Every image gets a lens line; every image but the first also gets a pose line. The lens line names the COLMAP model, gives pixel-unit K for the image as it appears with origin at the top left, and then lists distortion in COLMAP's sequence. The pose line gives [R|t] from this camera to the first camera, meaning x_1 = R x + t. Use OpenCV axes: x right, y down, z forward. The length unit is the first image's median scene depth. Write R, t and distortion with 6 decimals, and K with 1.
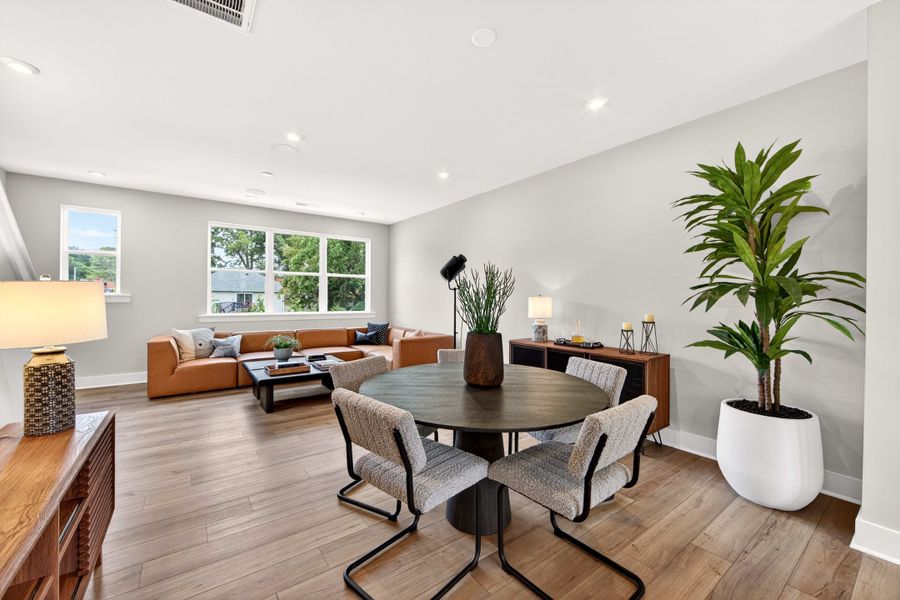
lens RADIAL K [[354.7, 0, 448.6], [0, 354.7, 300.1], [0, 0, 1]] dist [-0.000198, -0.000112]
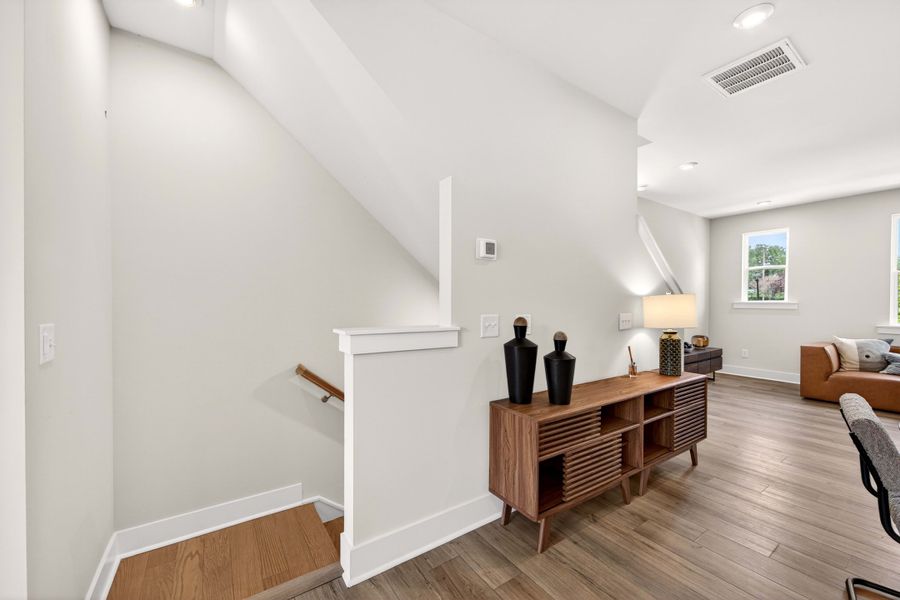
lens RADIAL K [[354.7, 0, 448.6], [0, 354.7, 300.1], [0, 0, 1]] dist [-0.000198, -0.000112]
pose [[-0.038137, -0.015699, -0.999149, 0.250270], [-0.007843, 0.999850, -0.015411, 0.004879], [0.999242, 0.007248, -0.038255, -0.029802]]
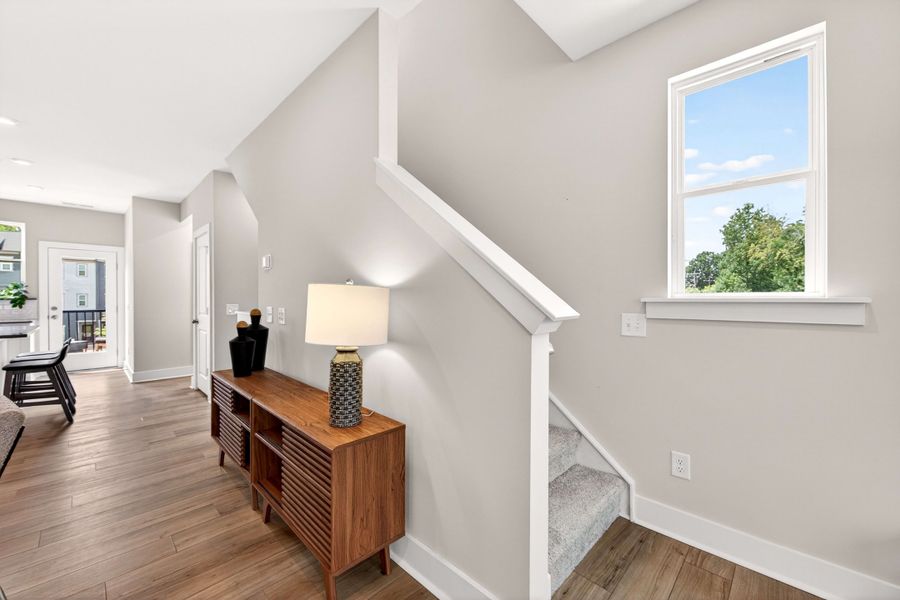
lens RADIAL K [[354.7, 0, 448.6], [0, 354.7, 300.1], [0, 0, 1]] dist [-0.000198, -0.000112]
pose [[-0.987485, -0.009386, -0.157431, -0.403182], [-0.011156, 0.999884, 0.010366, -0.006531], [0.157315, 0.011993, -0.987476, 0.670293]]
